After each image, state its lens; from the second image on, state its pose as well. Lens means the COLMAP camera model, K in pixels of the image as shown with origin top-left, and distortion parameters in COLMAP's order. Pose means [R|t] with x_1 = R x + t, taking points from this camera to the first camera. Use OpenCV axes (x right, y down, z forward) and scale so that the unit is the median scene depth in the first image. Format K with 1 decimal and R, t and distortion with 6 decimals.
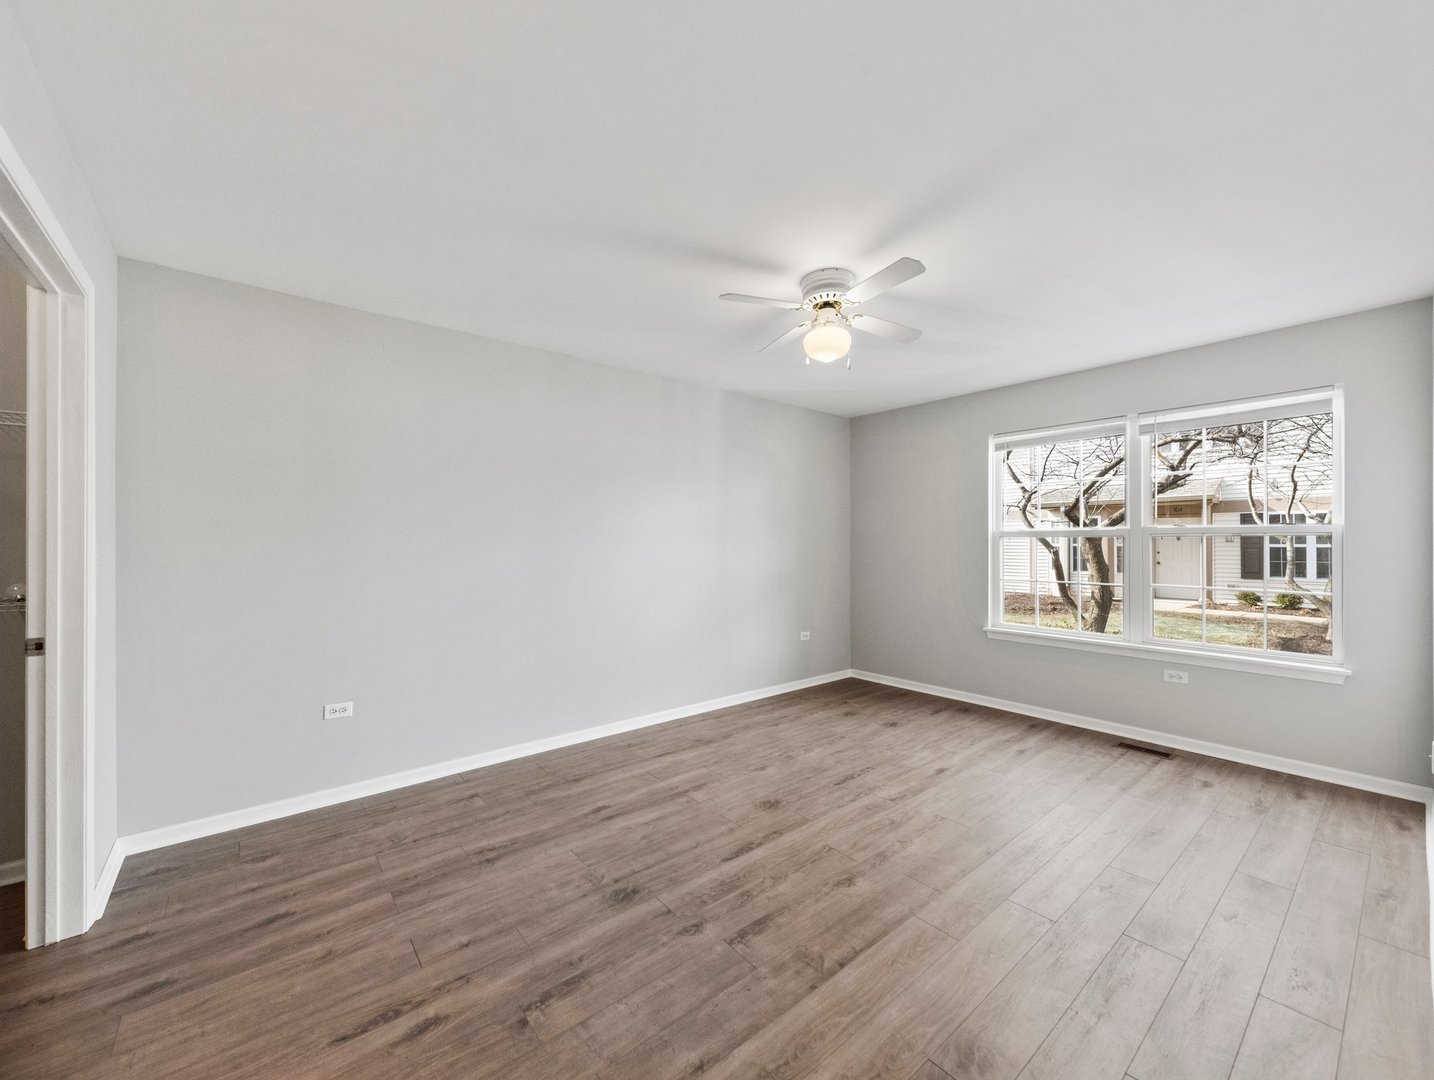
lens RADIAL K [[560.1, 0, 715.2], [0, 560.1, 536.9], [0, 0, 1]] dist [0.014120, -0.000028]
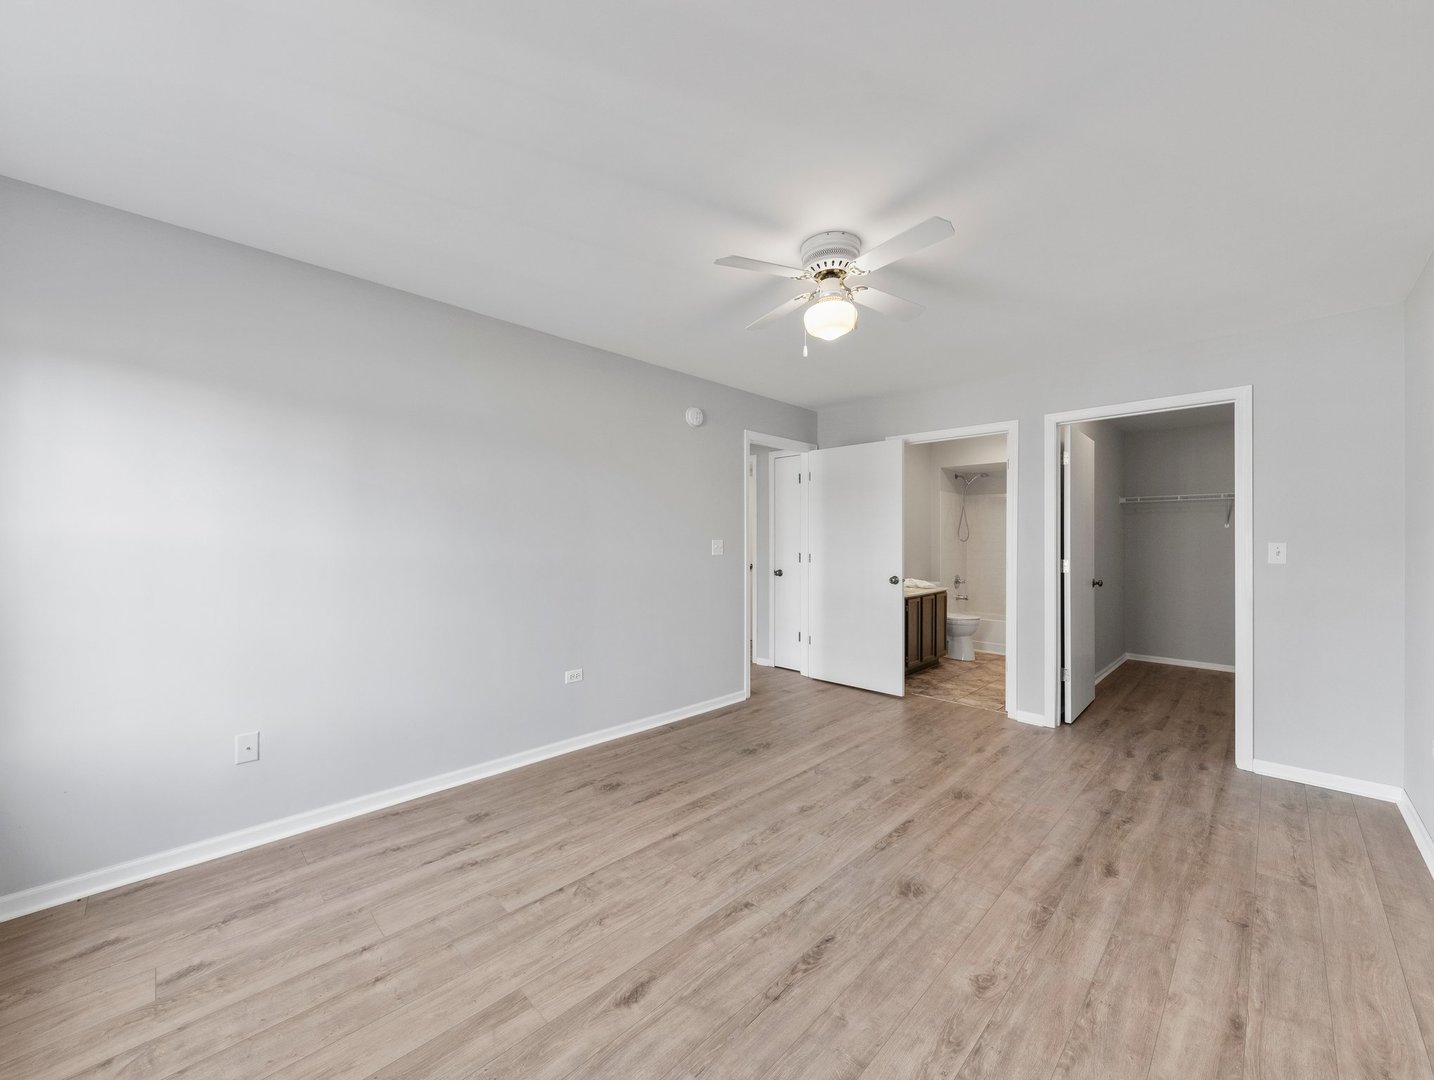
lens RADIAL K [[560.1, 0, 709.4], [0, 560.1, 541.8], [0, 0, 1]] dist [0.014120, -0.000028]
pose [[-0.995371, -0.004320, -0.096010, 0.515565], [-0.003889, 0.999982, -0.004676, 0.019054], [0.096028, -0.004281, -0.995369, 2.021266]]
